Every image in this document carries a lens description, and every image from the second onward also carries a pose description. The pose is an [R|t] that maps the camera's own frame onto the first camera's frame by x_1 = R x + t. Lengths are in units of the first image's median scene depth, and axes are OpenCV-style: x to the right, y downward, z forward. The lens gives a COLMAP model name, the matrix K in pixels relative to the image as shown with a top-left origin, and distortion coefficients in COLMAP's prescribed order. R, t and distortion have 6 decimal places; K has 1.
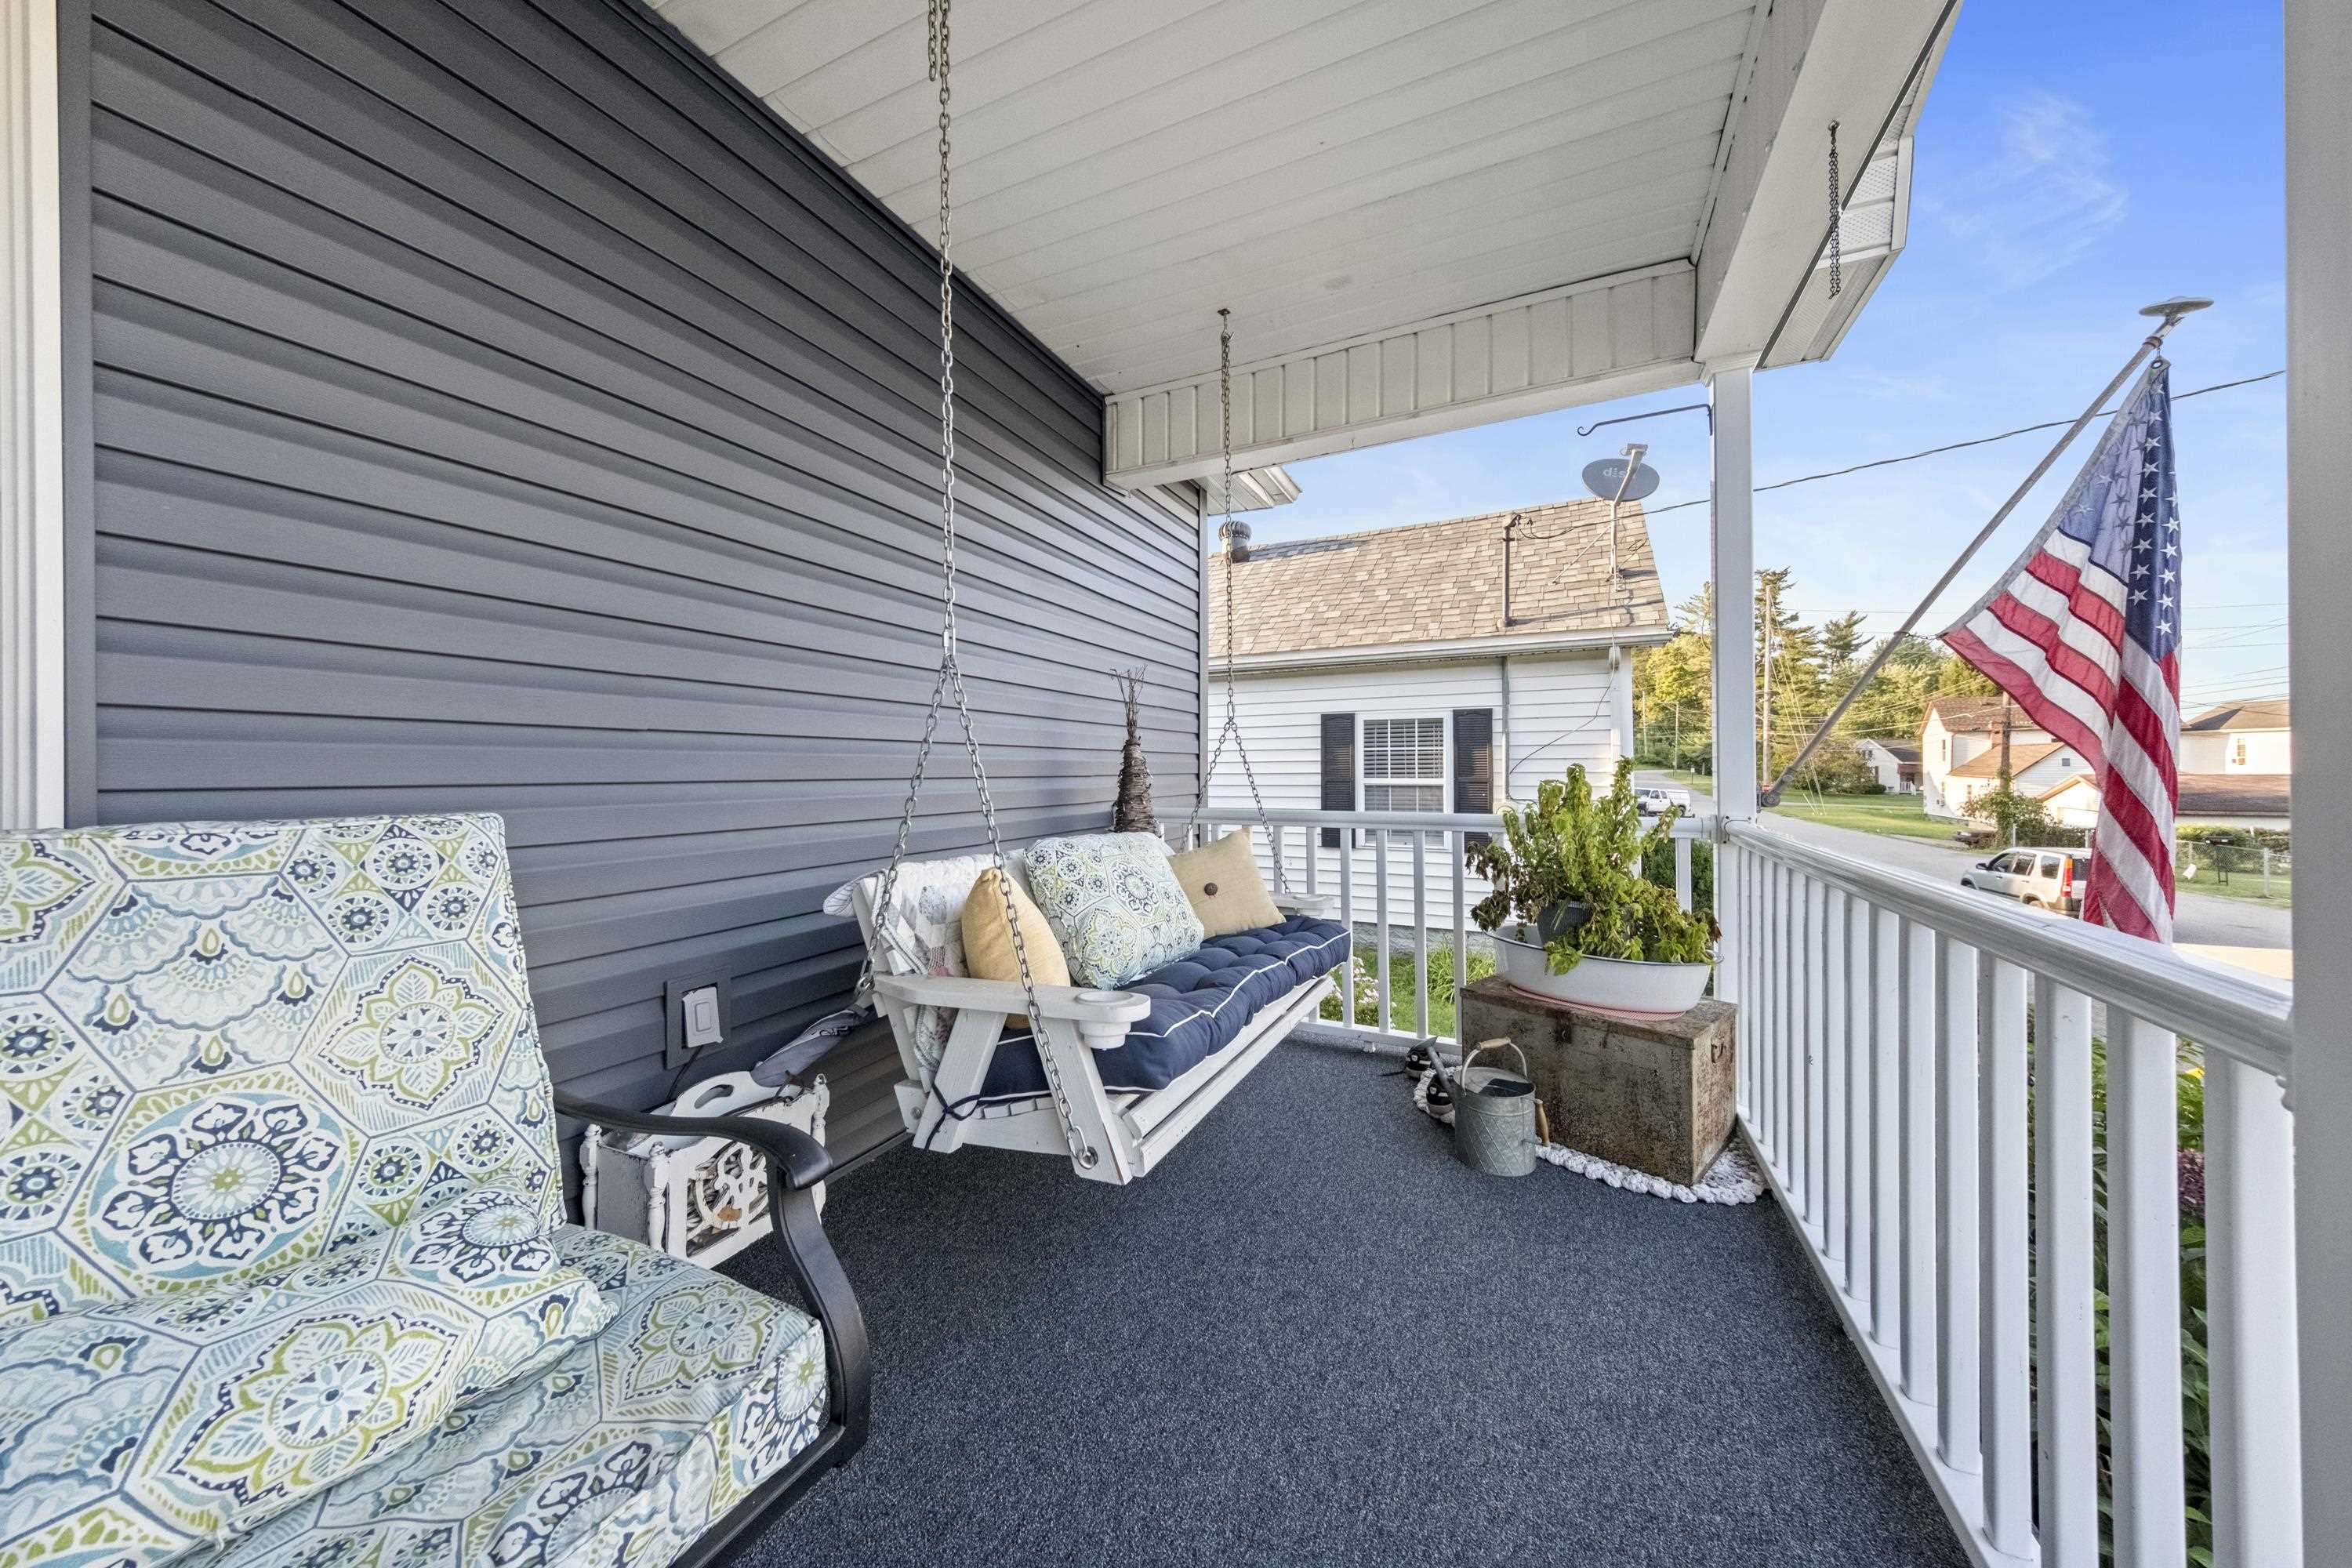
lens RADIAL K [[822.9, 0, 1165.2], [0, 822.9, 774.5], [0, 0, 1]] dist [-0.027712, -0.000841]
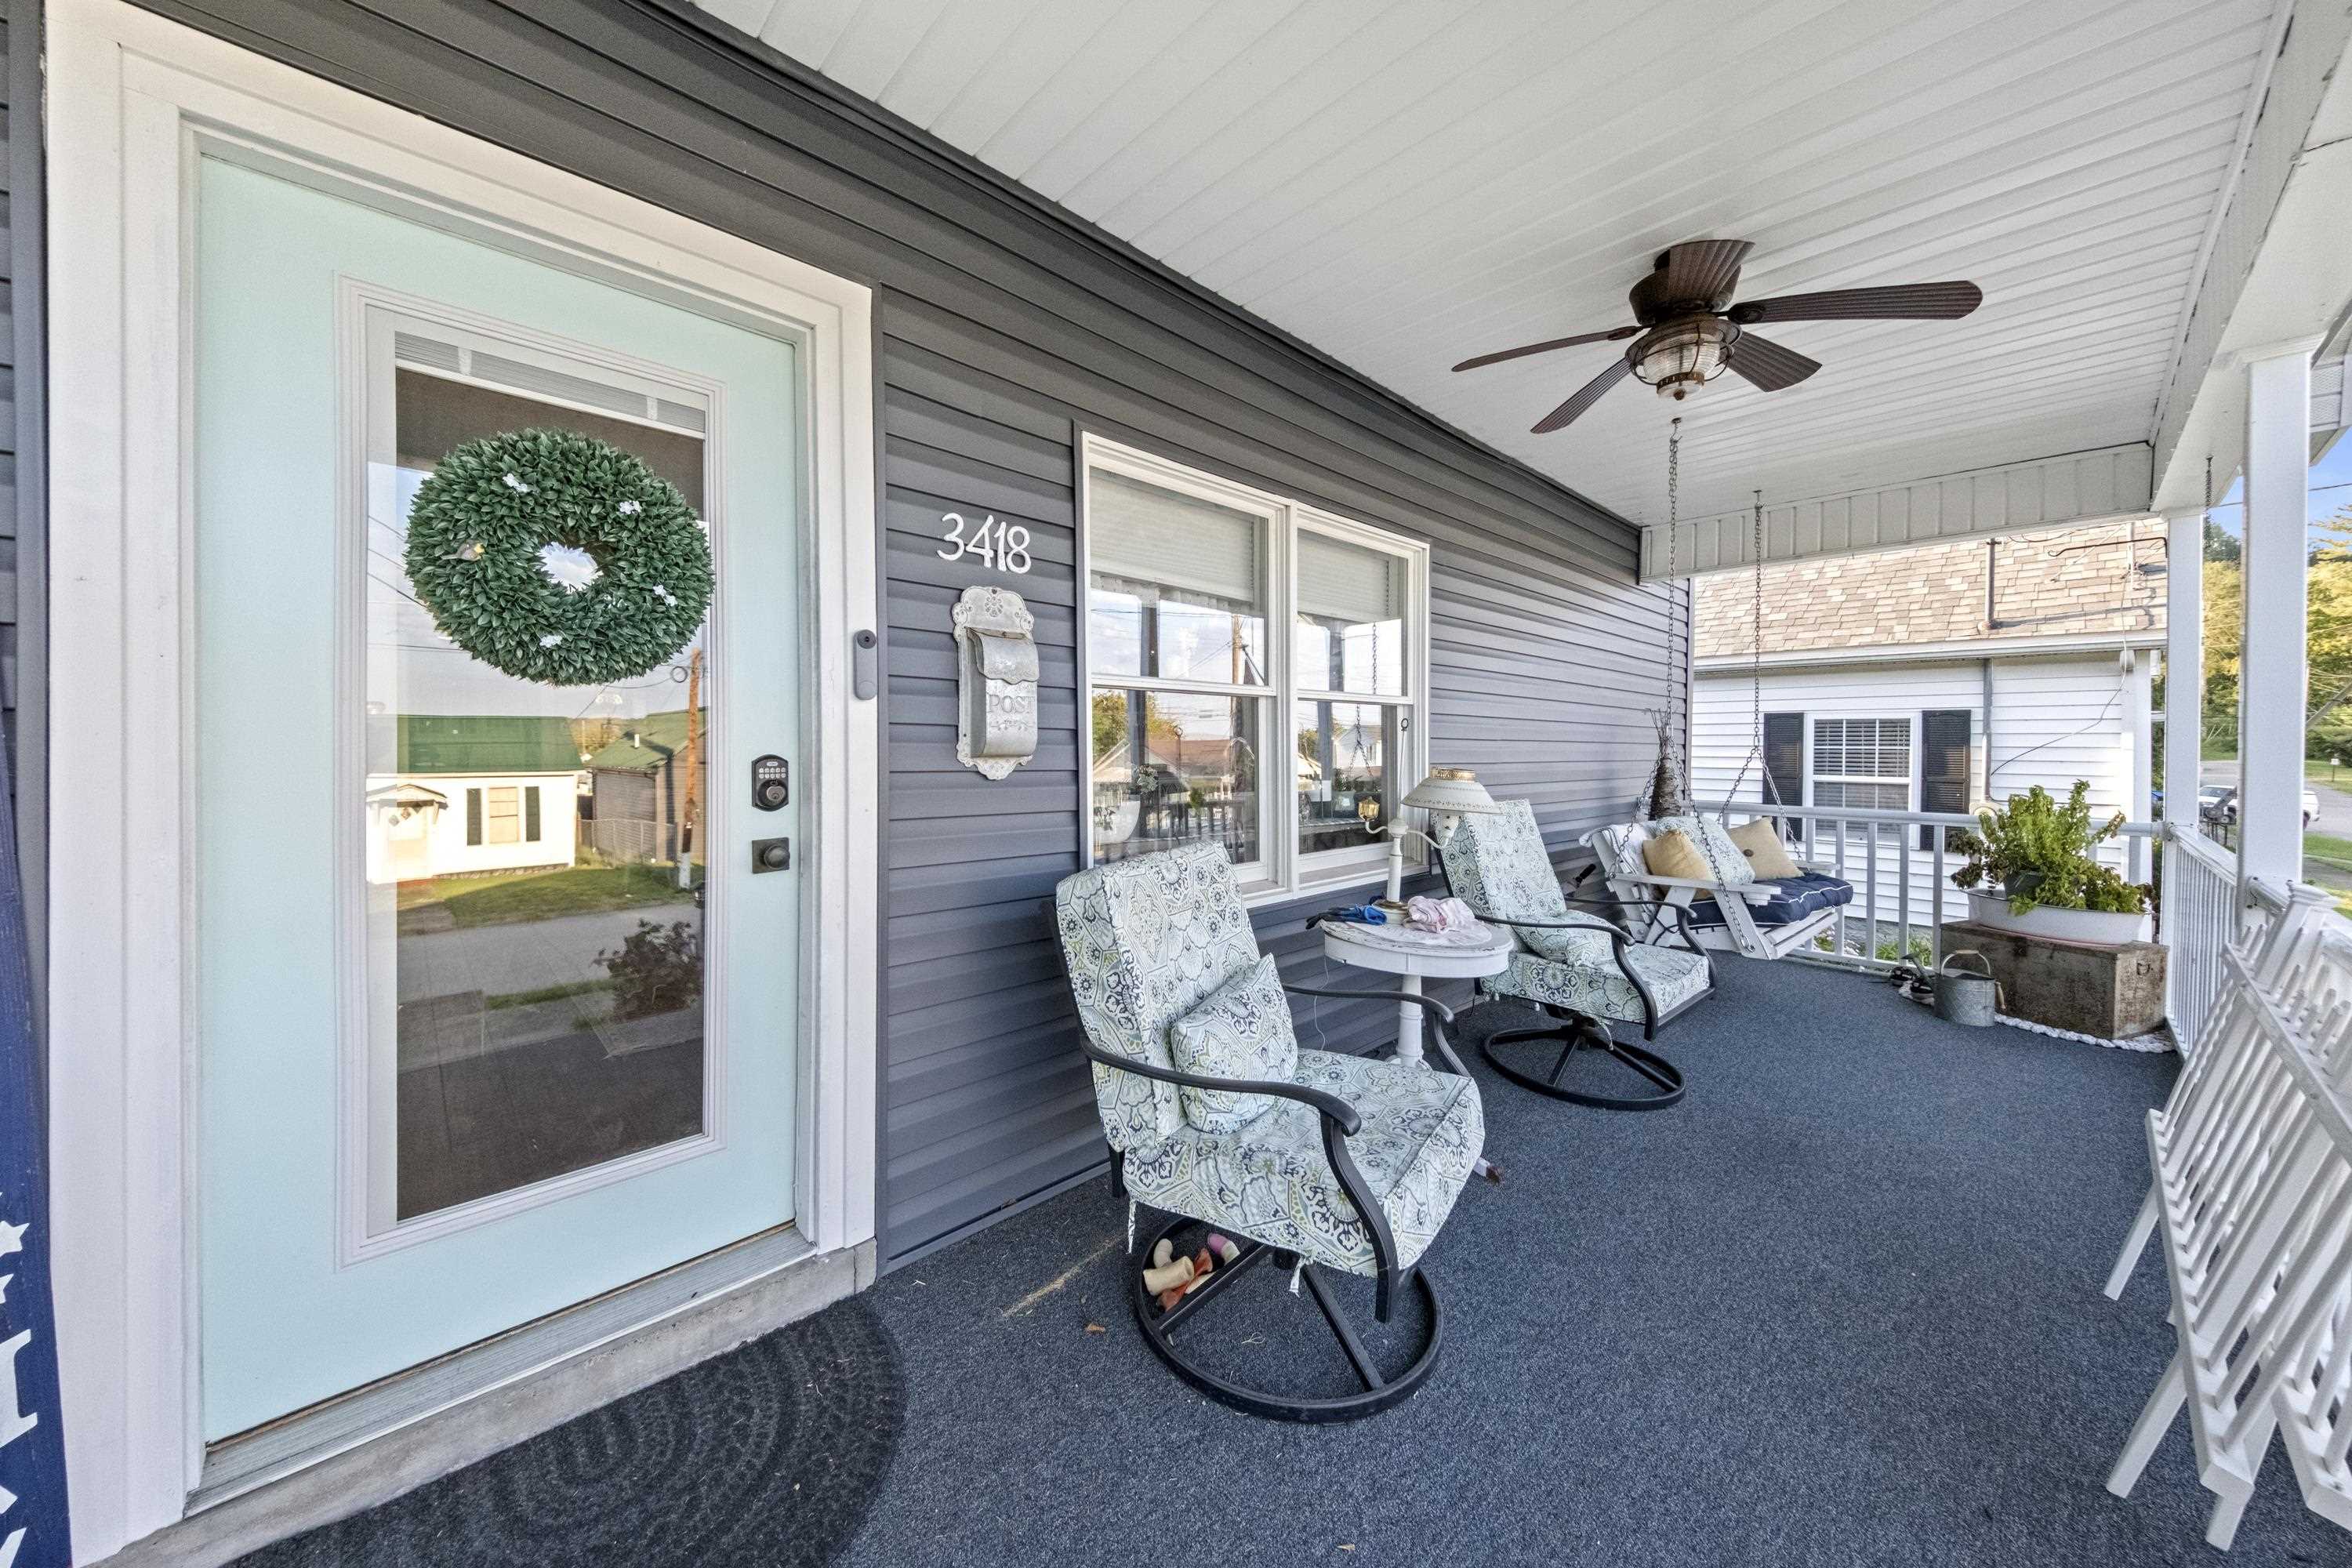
lens RADIAL K [[822.9, 0, 1131.0], [0, 822.9, 762.7], [0, 0, 1]] dist [-0.027712, -0.000841]
pose [[0.908815, 0.018242, -0.416800, -0.191061], [-0.013227, 0.999801, 0.014917, -0.023160], [0.416989, -0.008043, 0.908876, -0.474271]]
